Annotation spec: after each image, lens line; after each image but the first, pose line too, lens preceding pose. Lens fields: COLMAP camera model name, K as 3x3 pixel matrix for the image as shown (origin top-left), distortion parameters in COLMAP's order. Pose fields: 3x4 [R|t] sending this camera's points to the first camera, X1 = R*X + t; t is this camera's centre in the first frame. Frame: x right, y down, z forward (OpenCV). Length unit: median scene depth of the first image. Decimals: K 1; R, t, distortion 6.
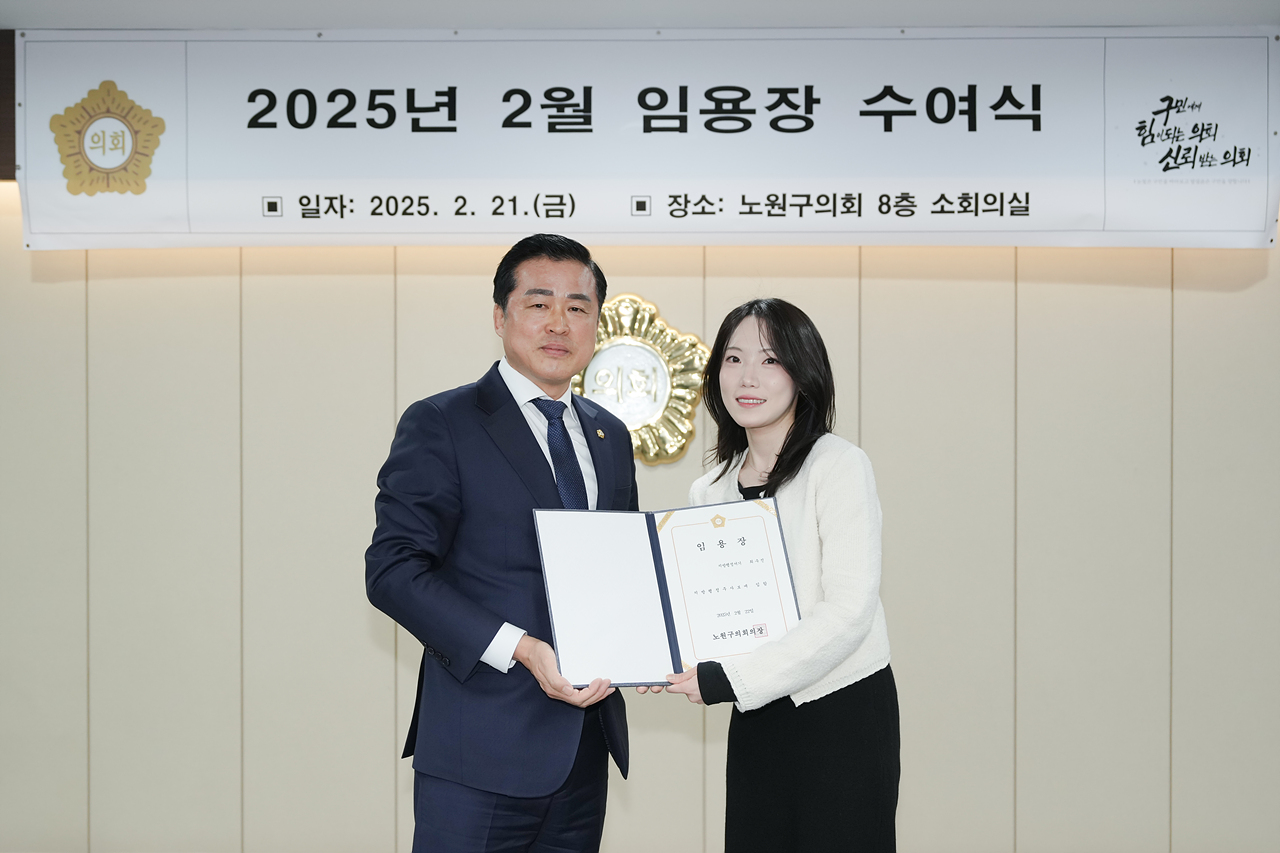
lens RADIAL K [[1545.4, 0, 644.0], [0, 1545.4, 431.9], [0, 0, 1]] dist [0.013335, 0.000000]
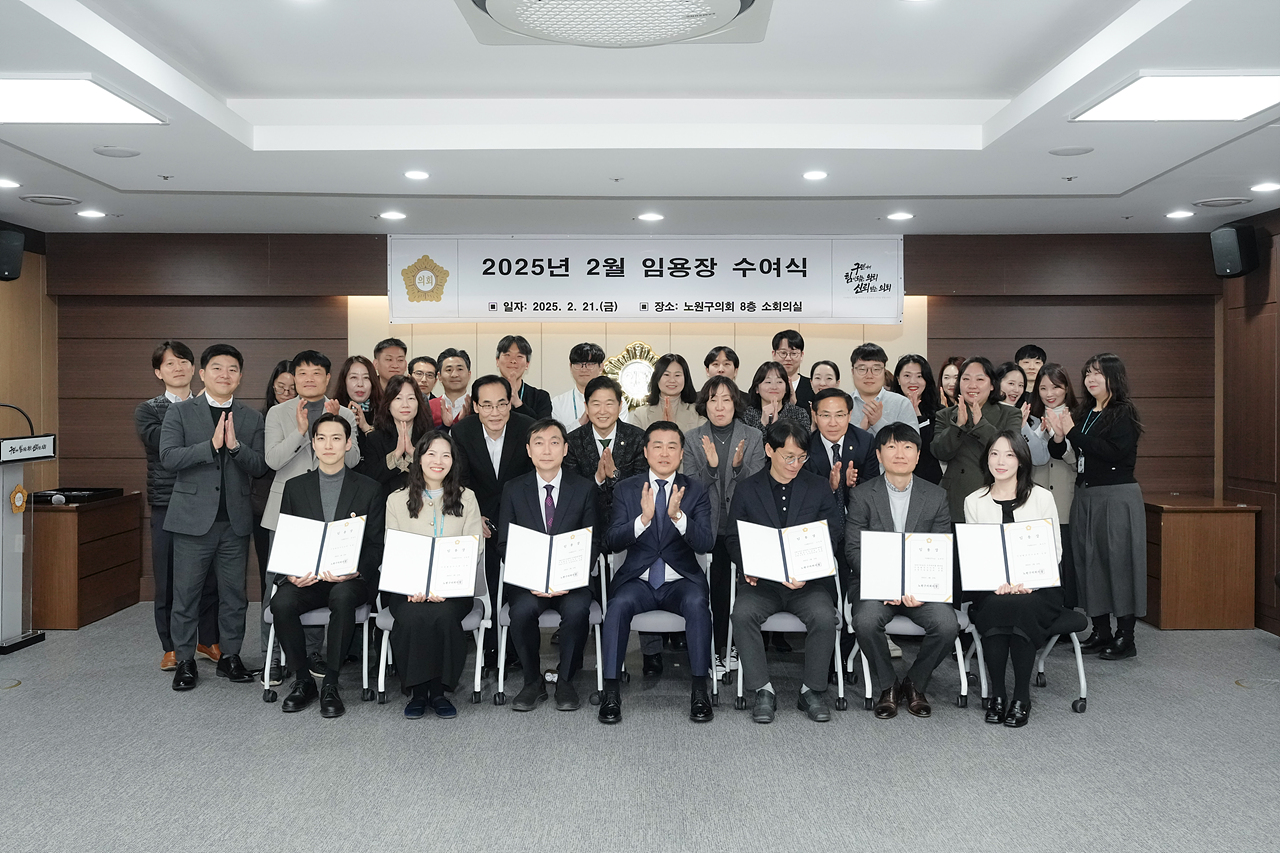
lens RADIAL K [[1181.9, 0, 632.9], [0, 1181.9, 407.3], [0, 0, 1]] dist [-0.000237, -0.001954]
pose [[0.999928, -0.000365, 0.011967, -0.042048], [0.000273, 0.999970, 0.007704, -0.001219], [-0.011969, -0.007700, 0.999899, -0.875459]]
